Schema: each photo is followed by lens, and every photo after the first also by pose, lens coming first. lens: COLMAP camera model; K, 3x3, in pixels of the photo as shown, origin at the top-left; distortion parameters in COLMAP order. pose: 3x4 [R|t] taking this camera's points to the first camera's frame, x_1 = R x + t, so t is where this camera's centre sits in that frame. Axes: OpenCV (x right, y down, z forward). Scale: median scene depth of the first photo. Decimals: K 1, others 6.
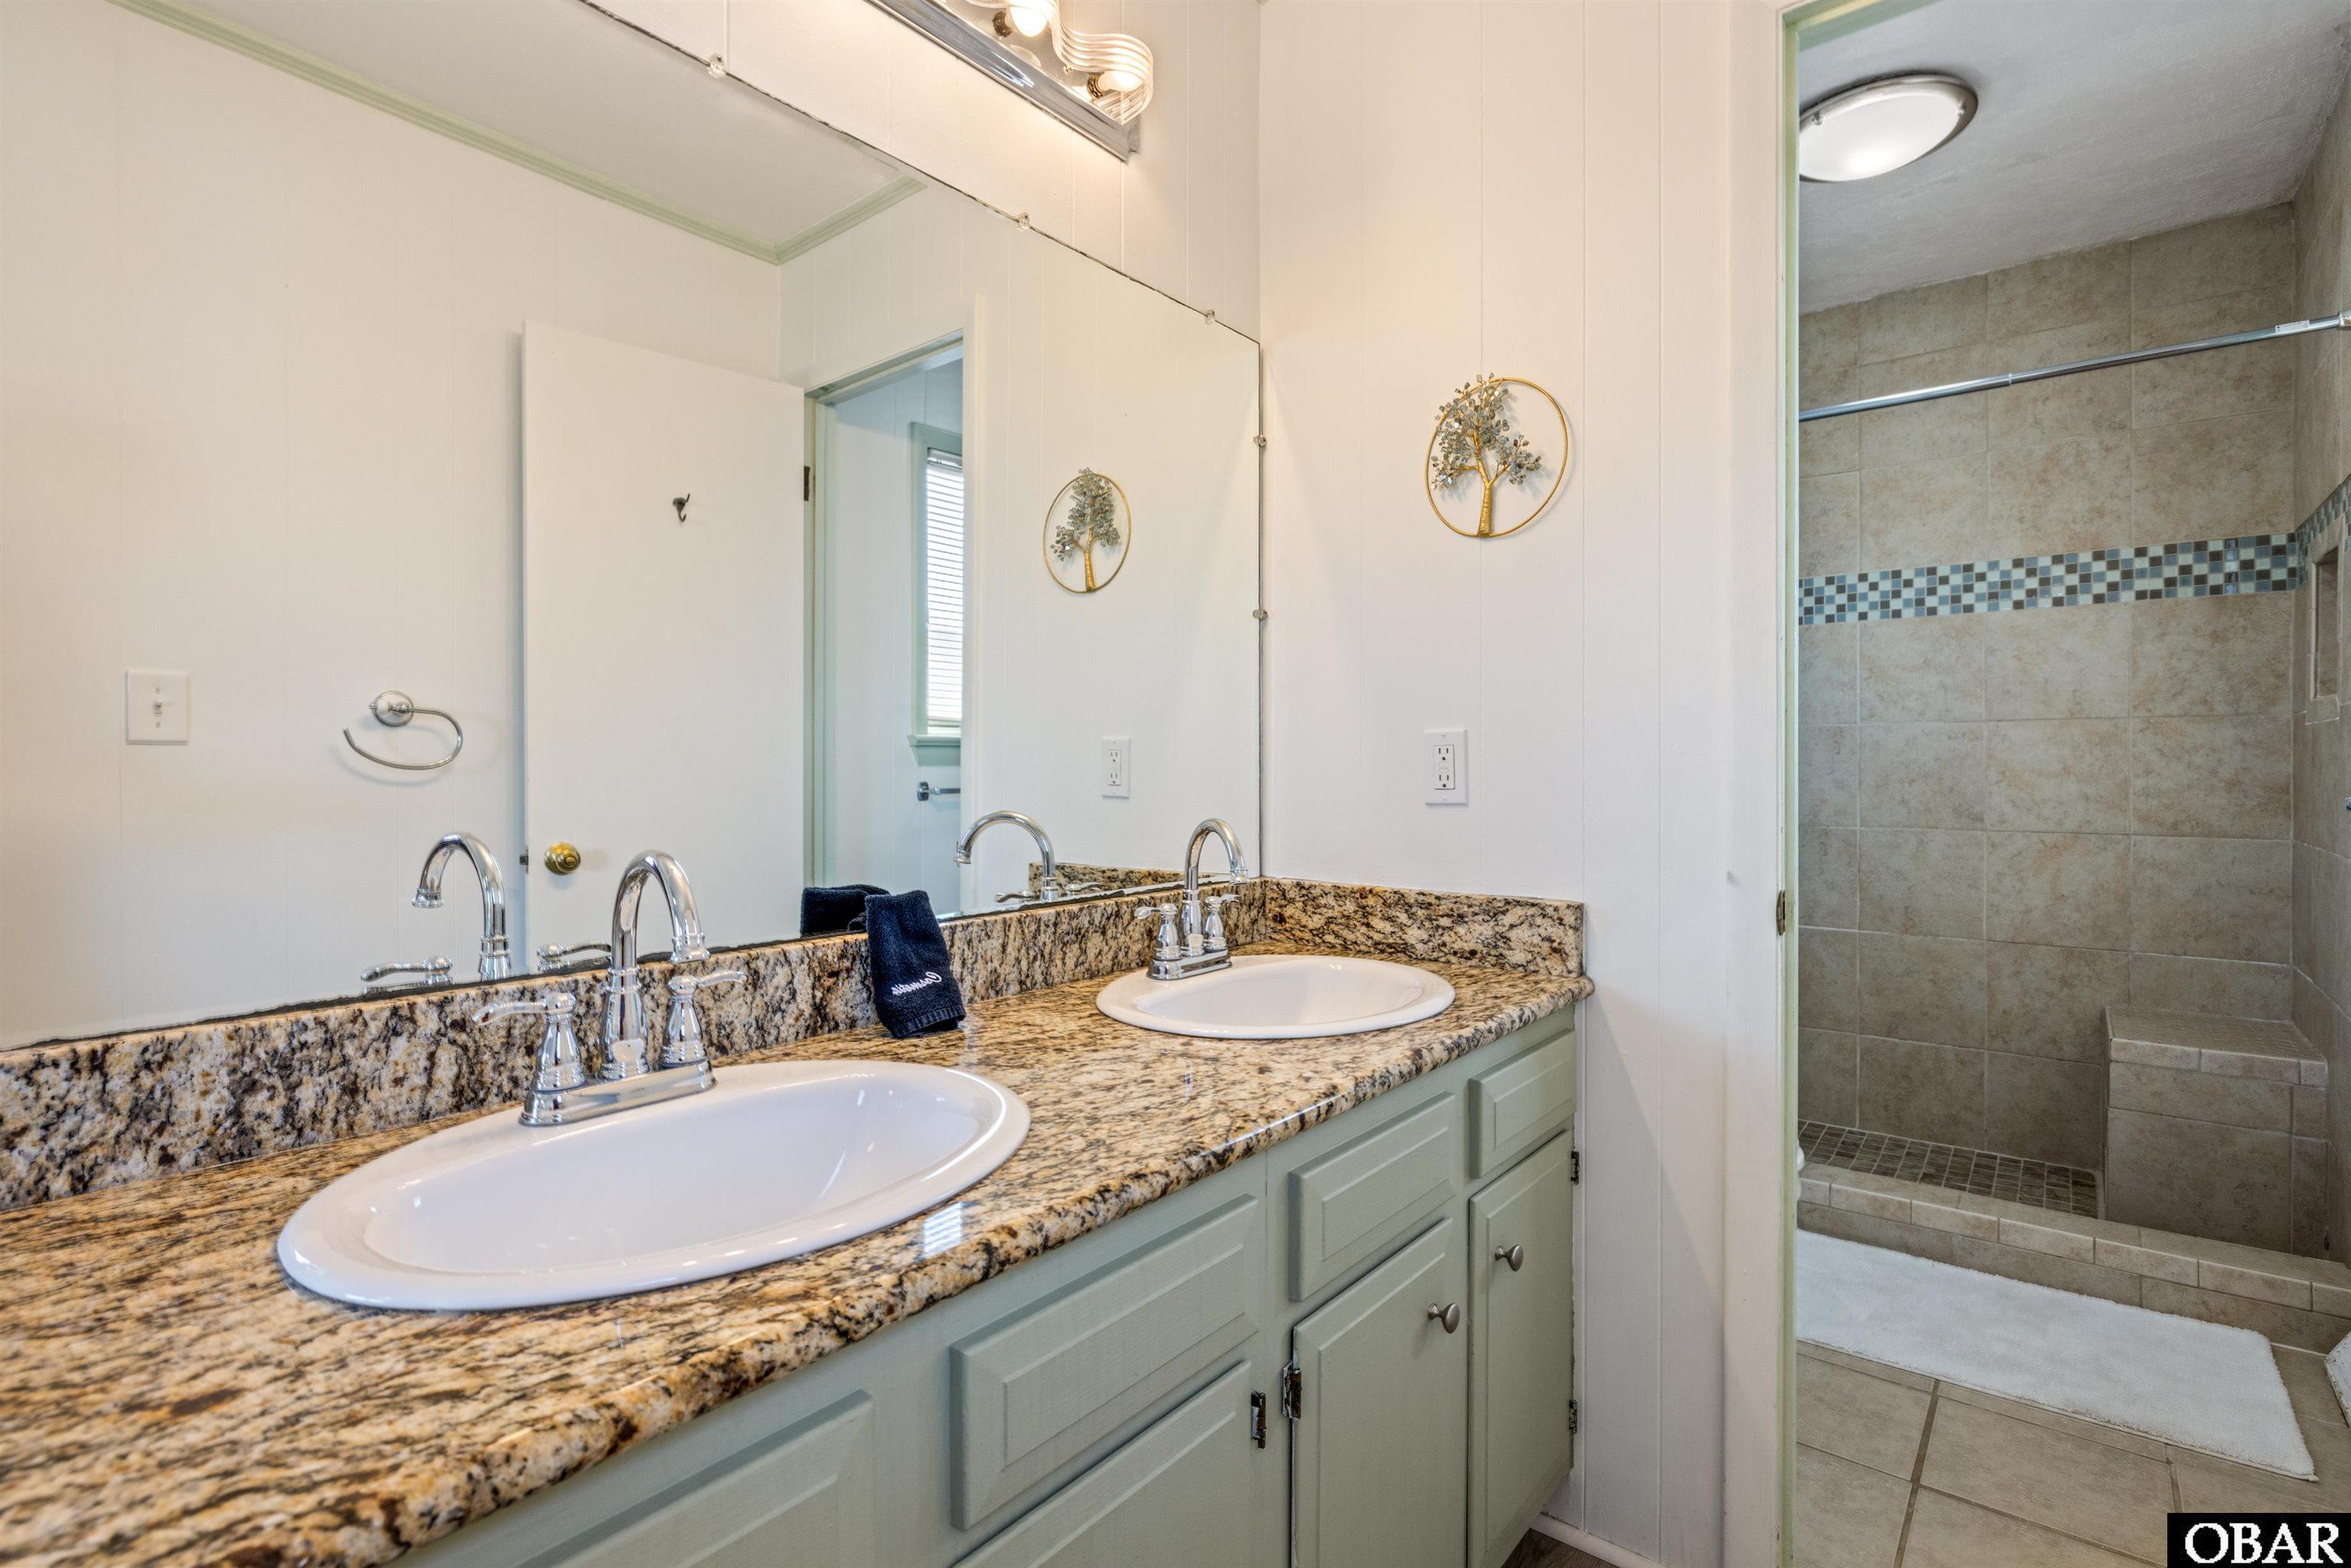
lens RADIAL K [[1081.7, 0, 1181.6], [0, 1081.7, 779.4], [0, 0, 1]] dist [0.000011, -0.000309]
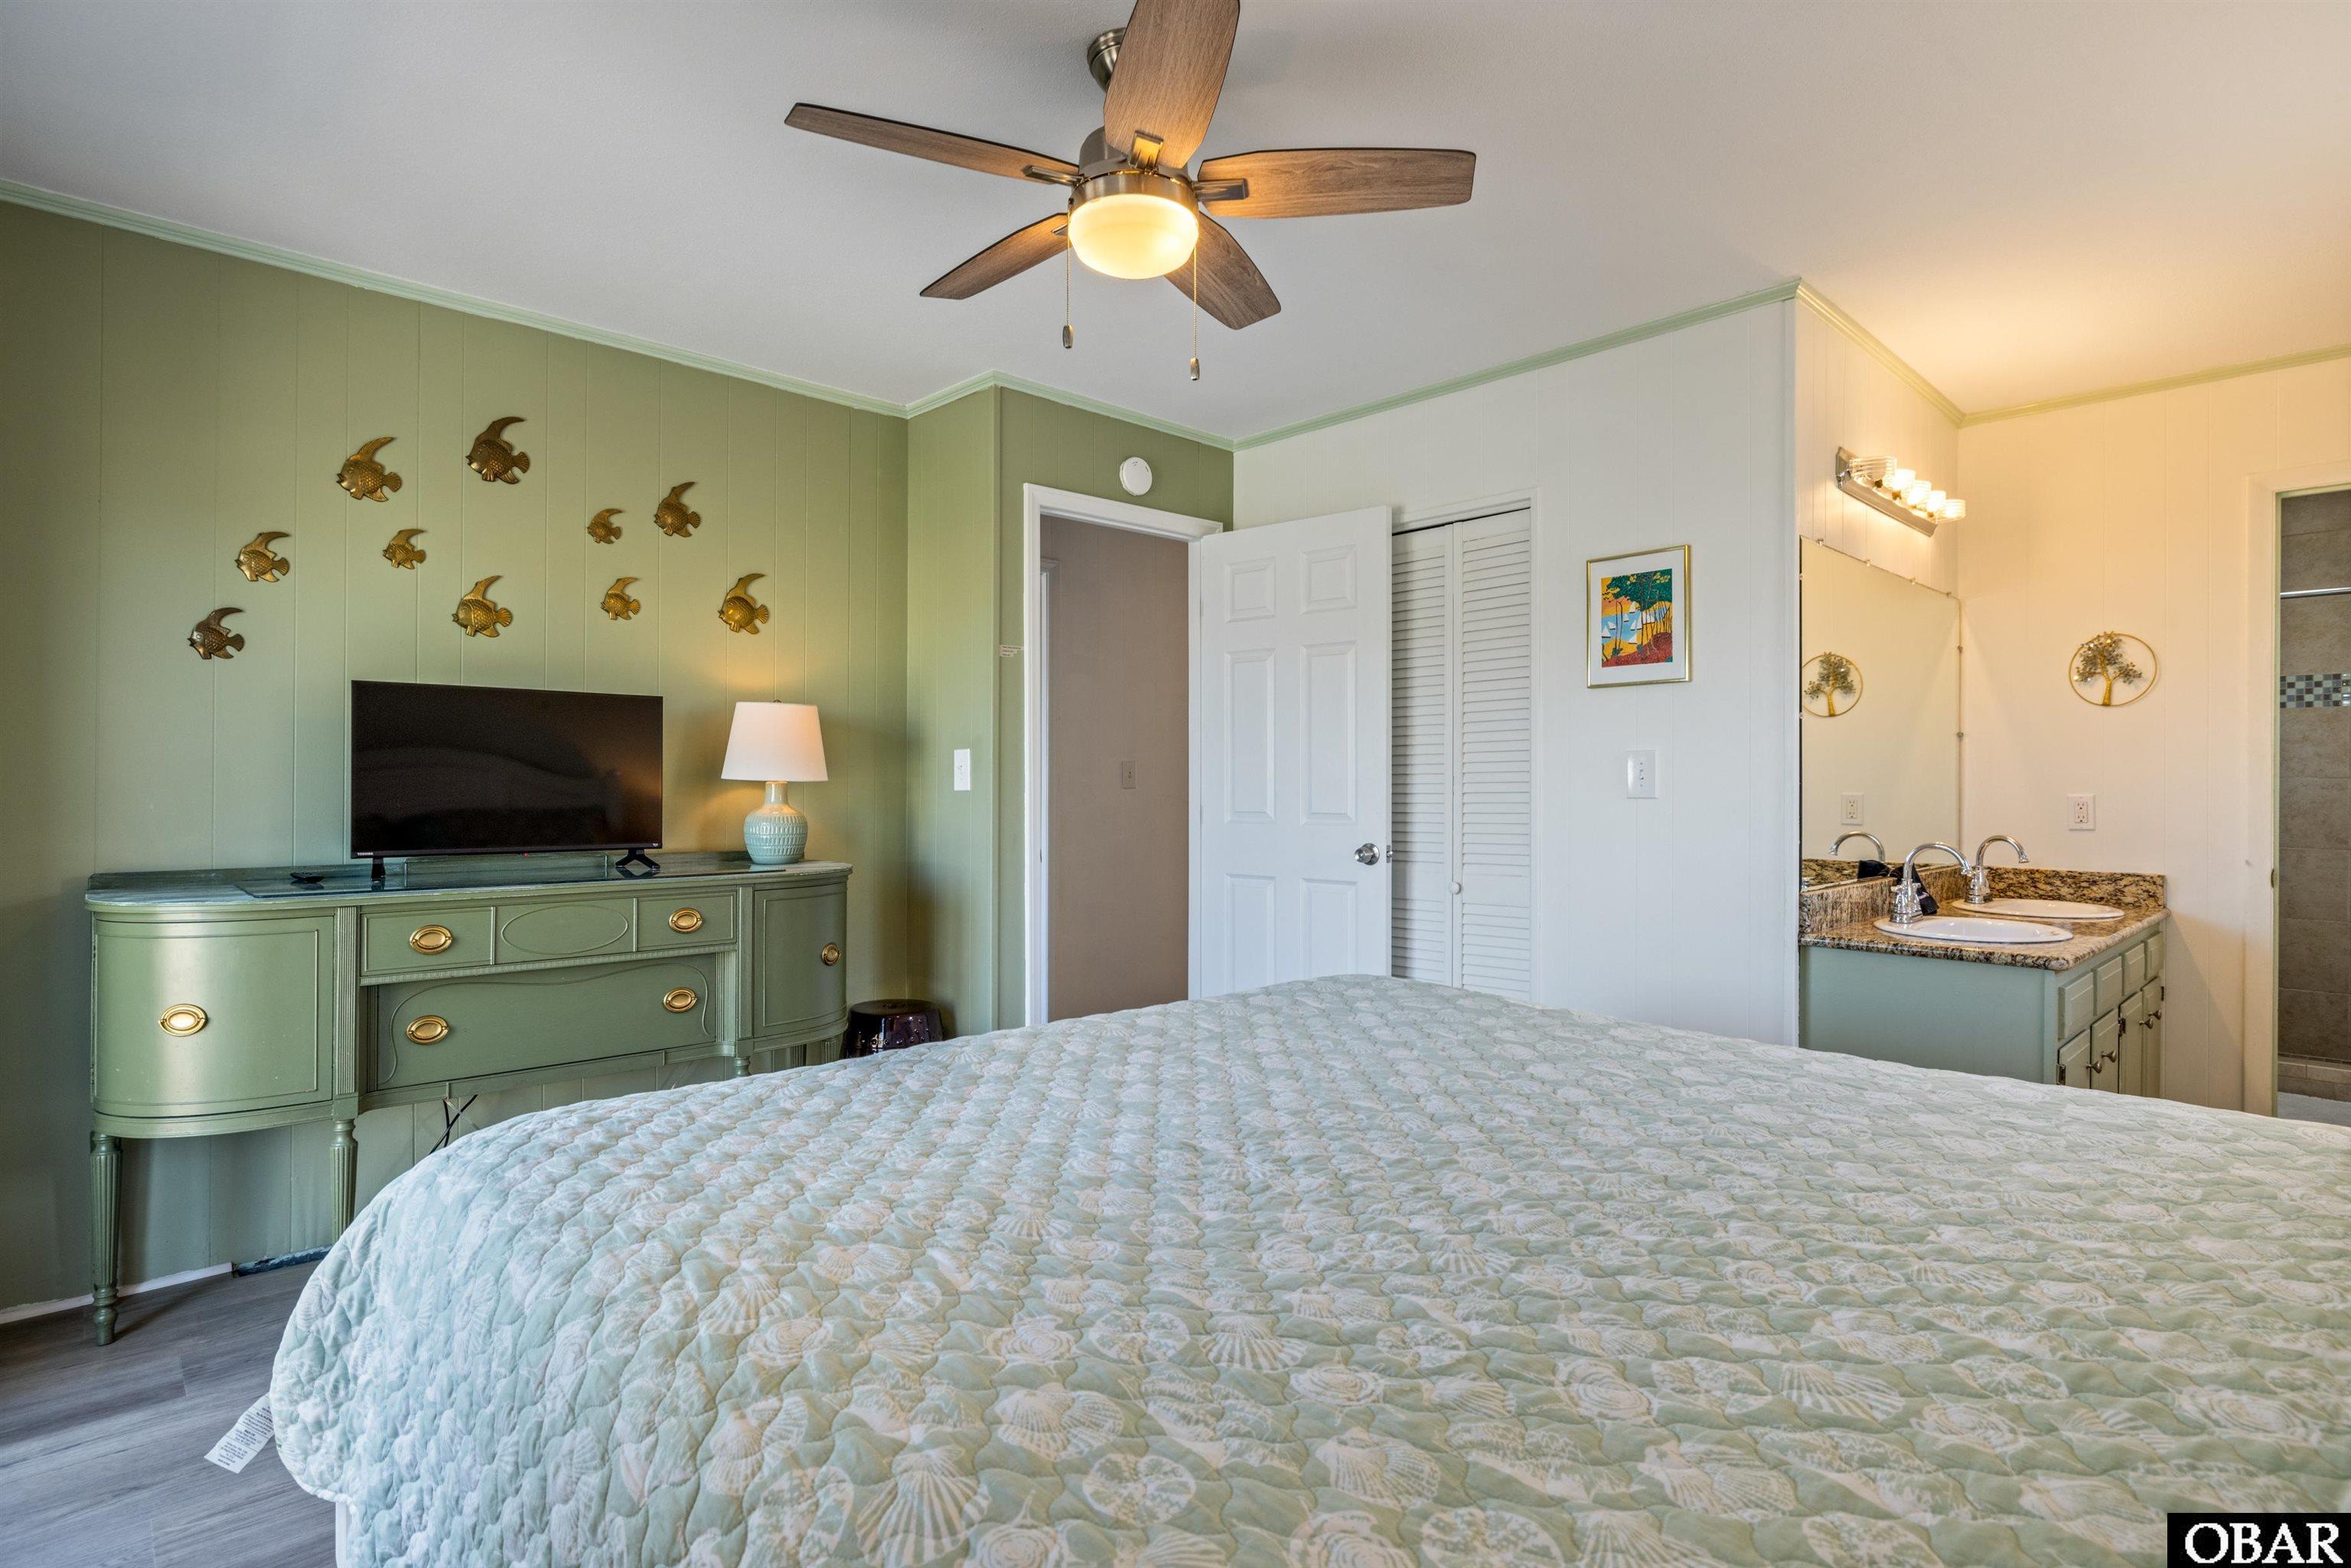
lens RADIAL K [[1184.5, 0, 1174.9], [0, 1184.5, 794.7], [0, 0, 1]] dist [0.005195, 0.000691]
pose [[0.993320, 0.003979, -0.115323, -1.218487], [-0.004316, 0.999987, -0.002669, -0.031259], [0.115311, 0.003149, 0.993324, -1.478945]]
